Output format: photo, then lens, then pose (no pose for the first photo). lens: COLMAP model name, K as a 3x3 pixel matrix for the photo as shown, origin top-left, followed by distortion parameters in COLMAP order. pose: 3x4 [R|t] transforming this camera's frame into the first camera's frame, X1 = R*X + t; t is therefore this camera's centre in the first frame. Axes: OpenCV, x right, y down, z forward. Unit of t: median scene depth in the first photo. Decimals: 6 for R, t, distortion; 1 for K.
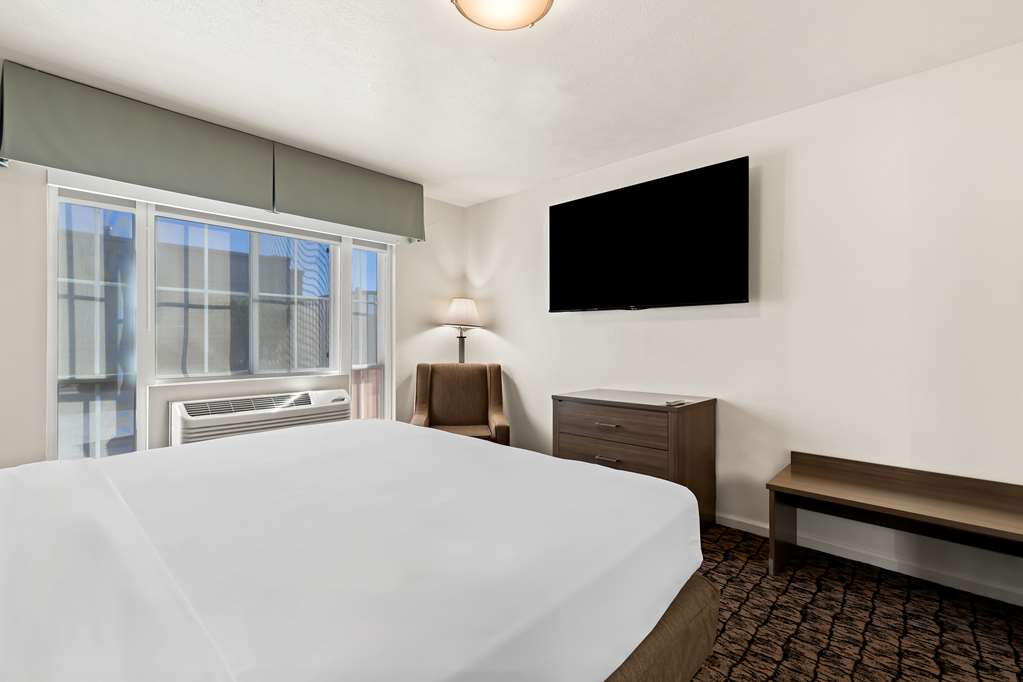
lens RADIAL K [[458.0, 0, 493.3], [0, 458.0, 336.5], [0, 0, 1]] dist [-0.018625, 0.002420]
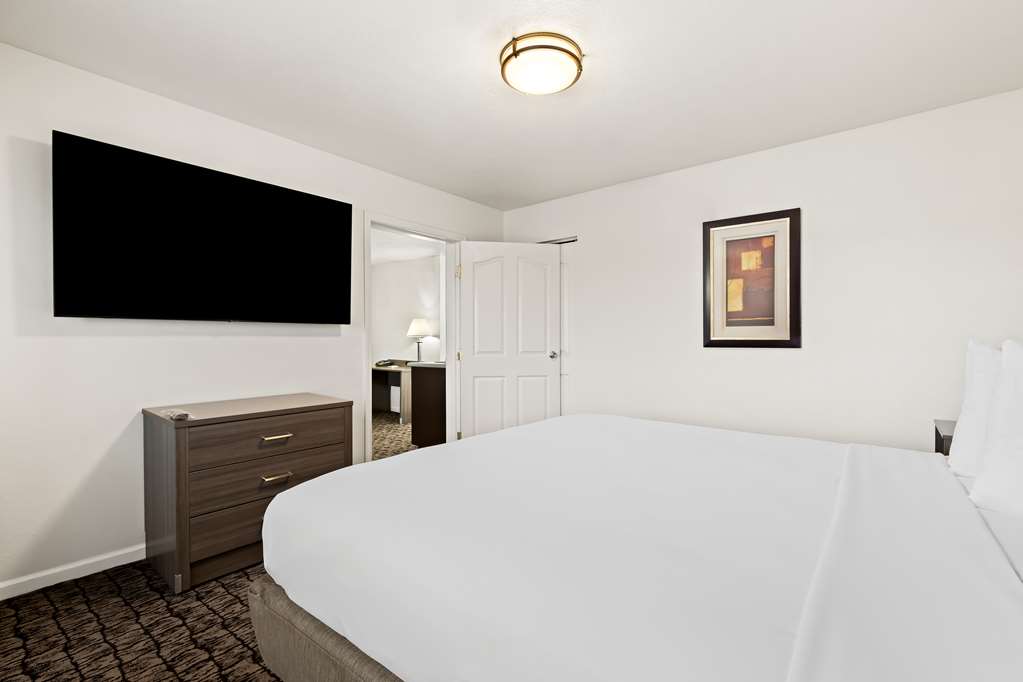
lens RADIAL K [[458.0, 0, 513.1], [0, 458.0, 339.4], [0, 0, 1]] dist [-0.018625, 0.002420]
pose [[-0.118284, -0.003519, 0.992974, -0.274524], [-0.006918, 0.999972, 0.002720, -0.010215], [-0.992956, -0.006548, -0.118305, 0.248686]]
